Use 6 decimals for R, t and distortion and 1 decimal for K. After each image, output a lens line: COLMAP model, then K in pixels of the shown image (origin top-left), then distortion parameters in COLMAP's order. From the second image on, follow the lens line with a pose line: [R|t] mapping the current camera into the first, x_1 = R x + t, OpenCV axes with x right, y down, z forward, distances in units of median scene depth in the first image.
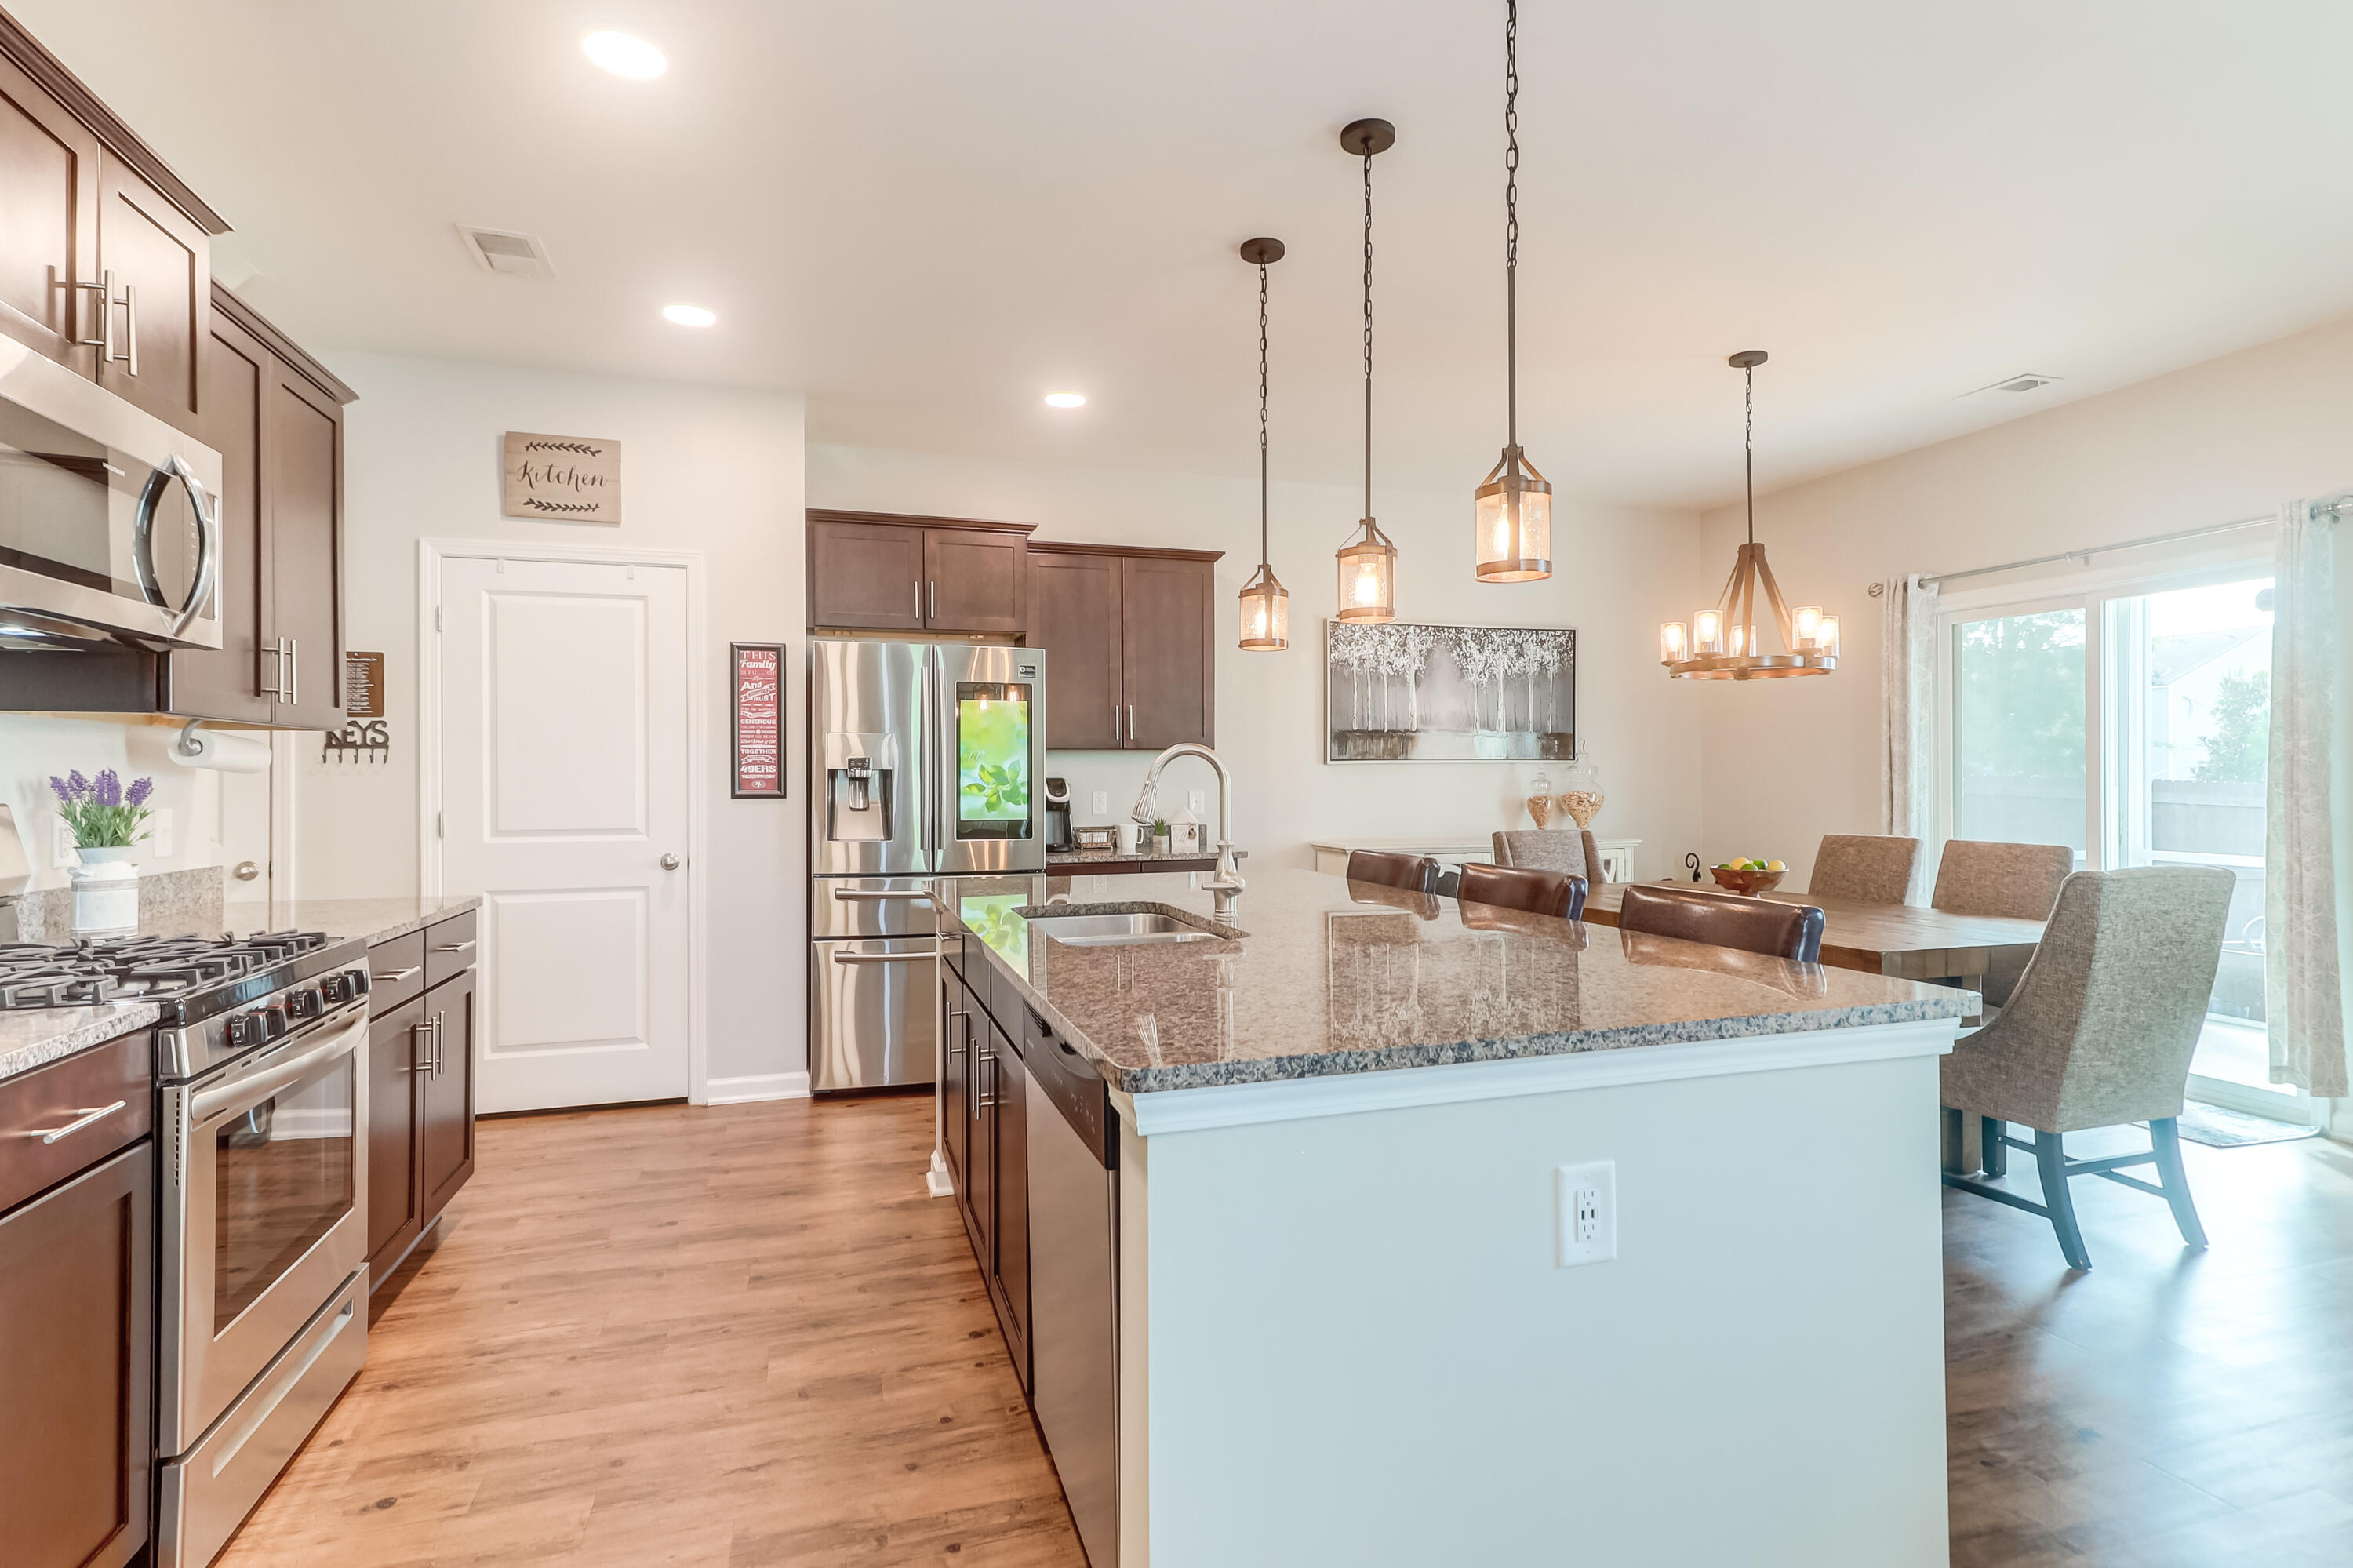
lens RADIAL K [[1161.1, 0, 1187.4], [0, 1161.1, 776.8], [0, 0, 1]] dist [0.014371, -0.000413]
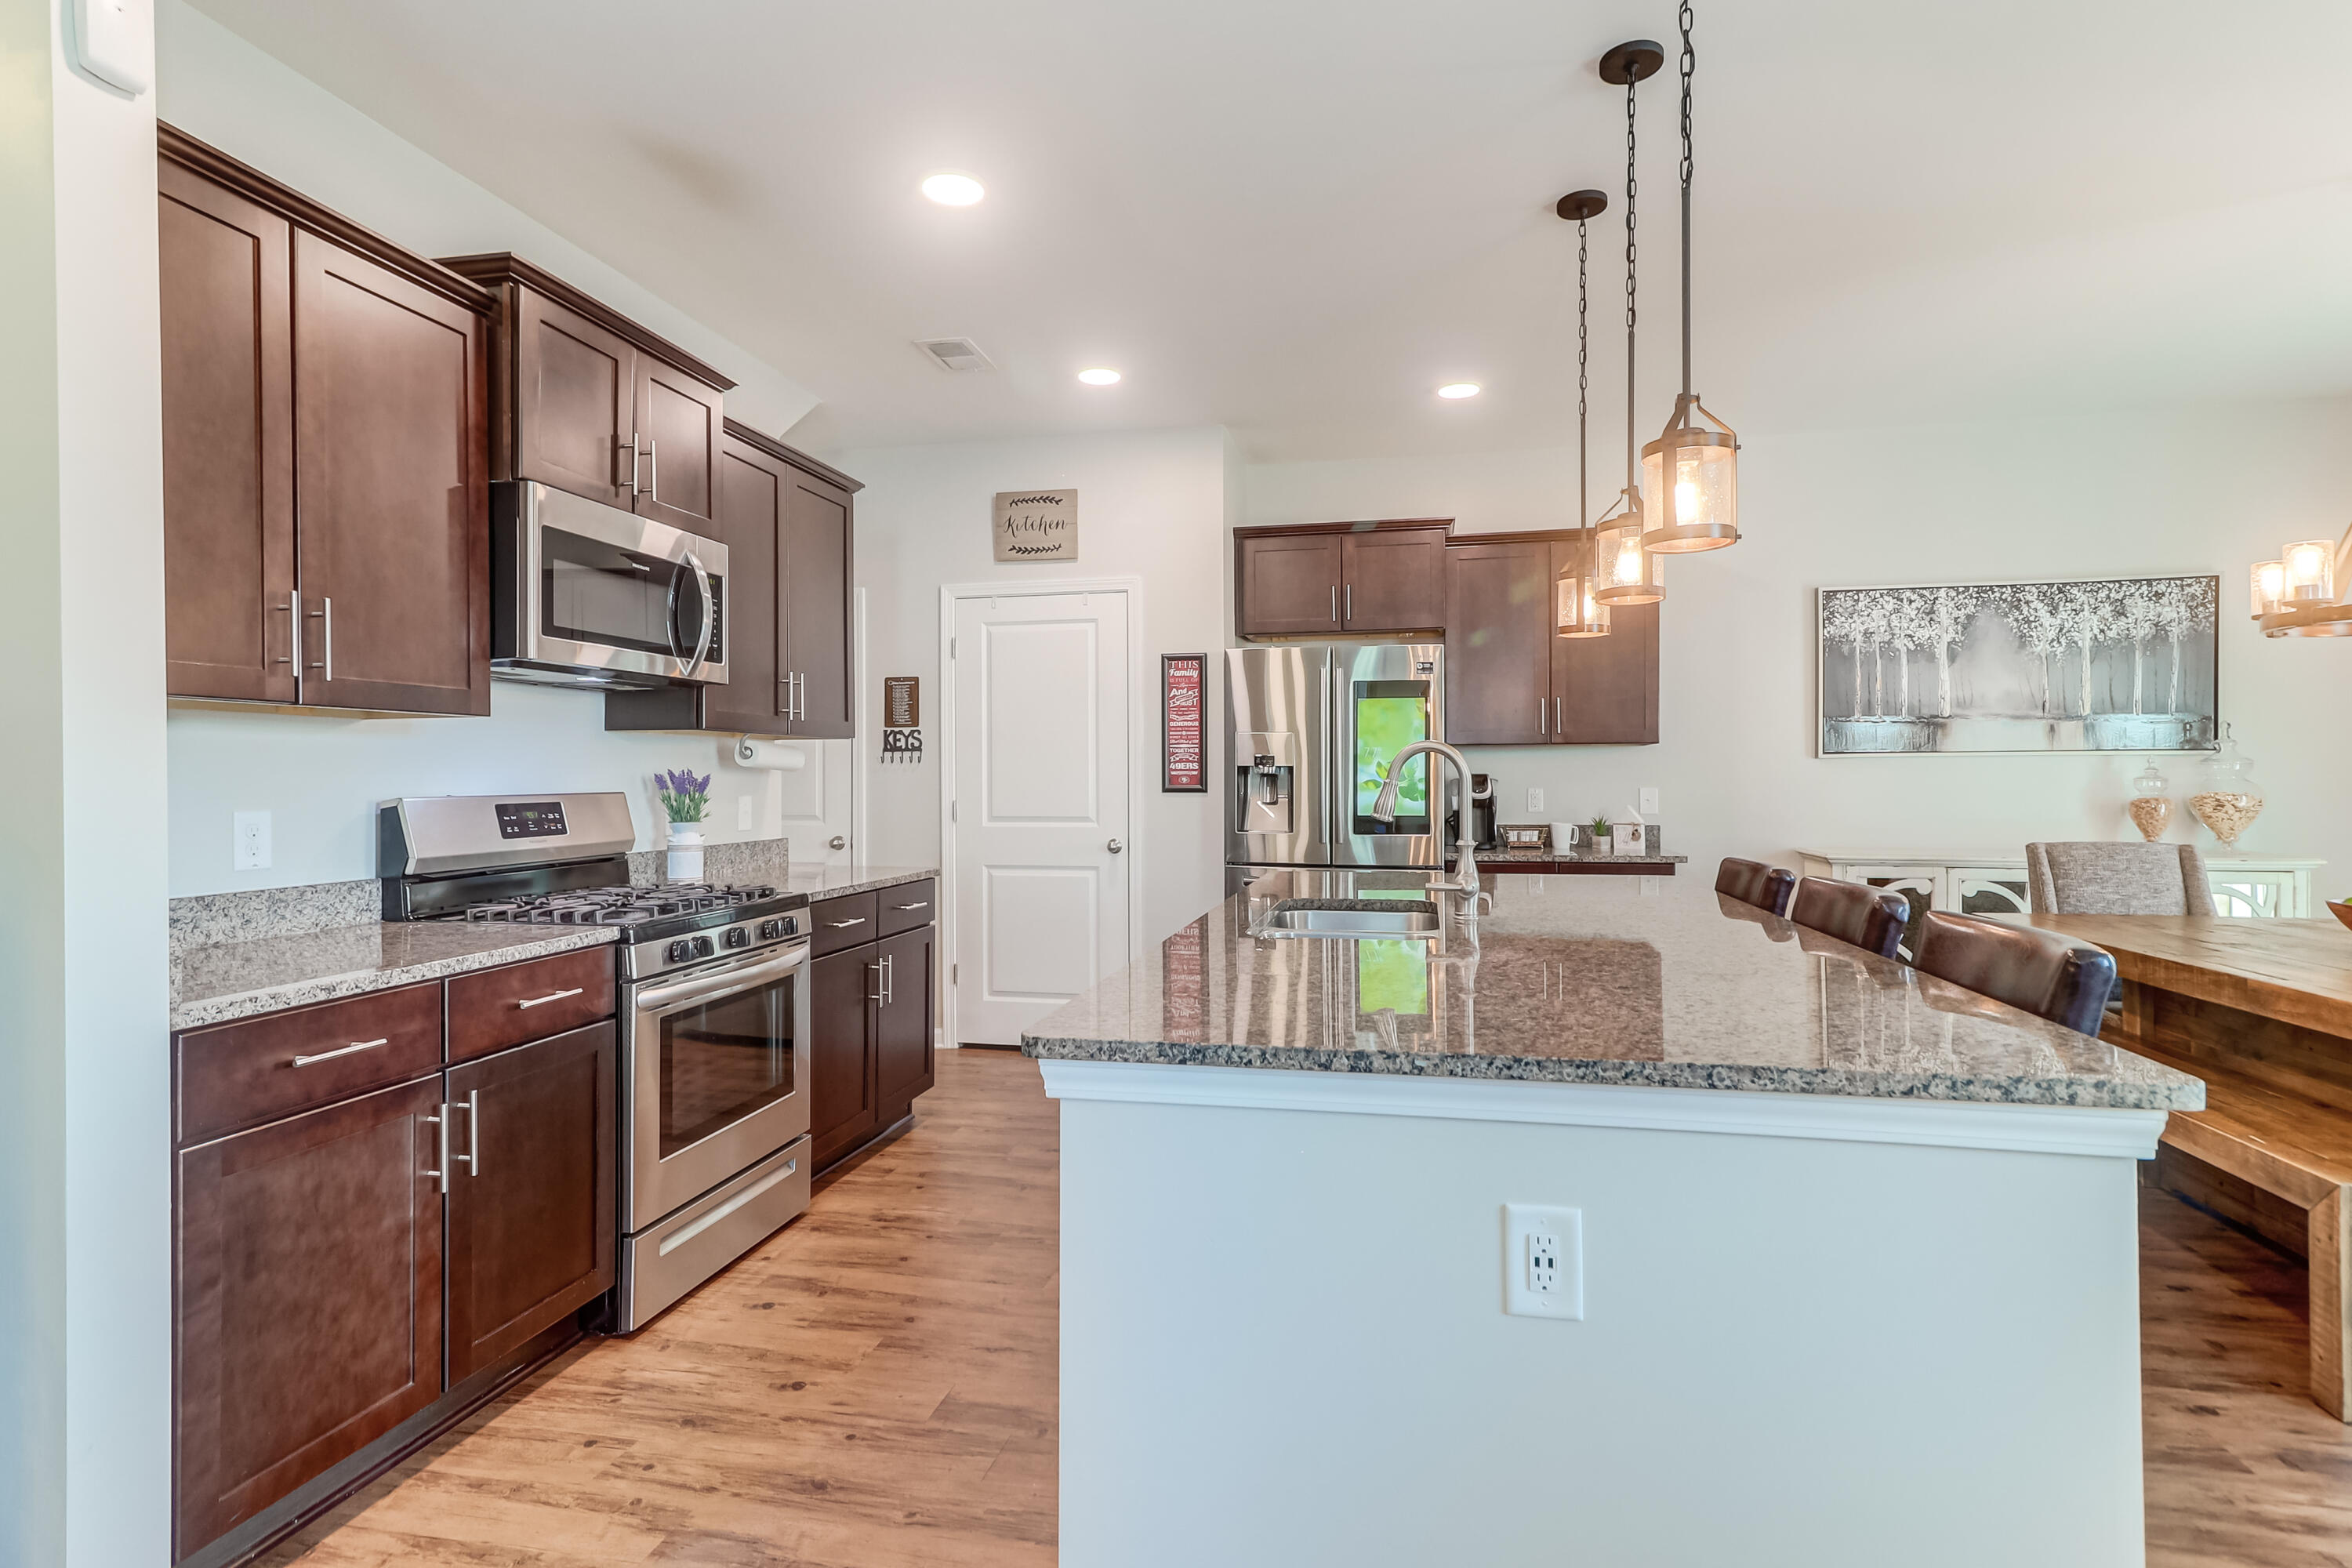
lens RADIAL K [[1160.6, 0, 1181.7], [0, 1160.6, 775.7], [0, 0, 1]] dist [0.014371, -0.000413]
pose [[0.869707, 0.001278, -0.493566, 0.191822], [0.000591, 0.999993, 0.003631, -0.001665], [0.493568, -0.003450, 0.869701, 0.028030]]
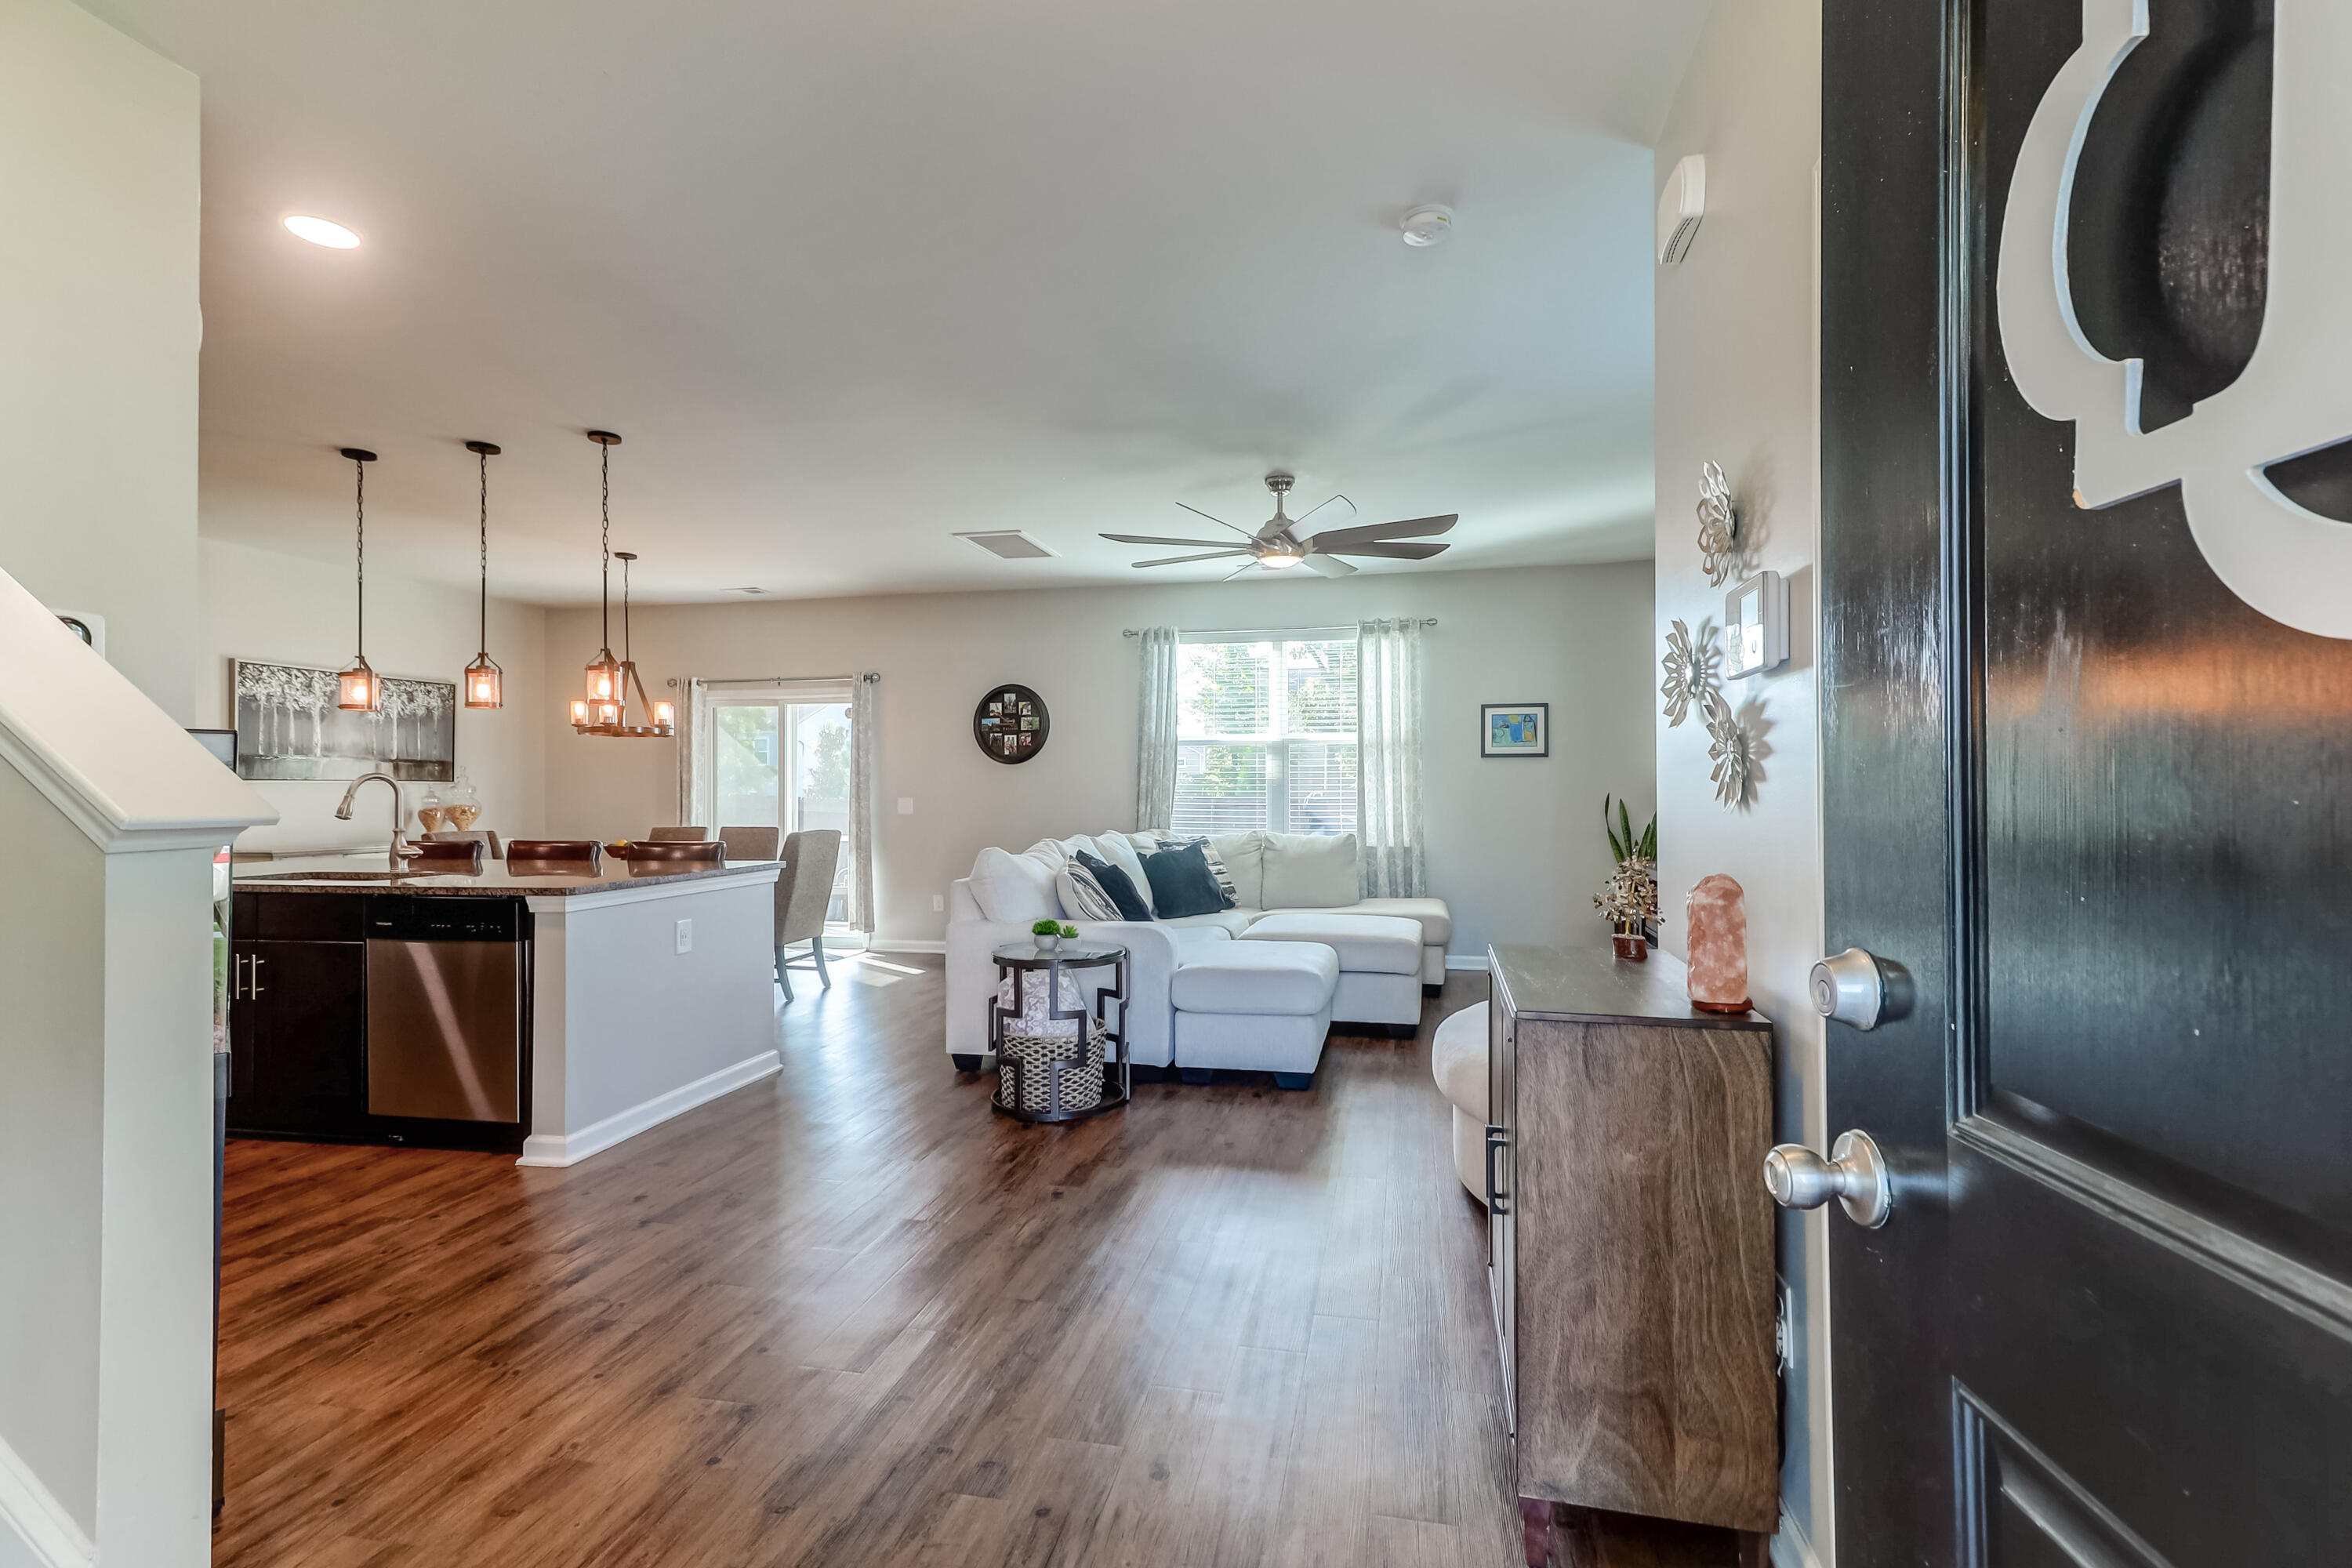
lens RADIAL K [[1073.3, 0, 1187.4], [0, 1073.3, 779.1], [0, 0, 1]] dist [0.020067, 0.000398]
pose [[0.492934, 0.012759, 0.869973, -0.507941], [0.001255, 0.999881, -0.015376, 0.004456], [-0.870066, 0.008671, 0.492859, -0.529821]]
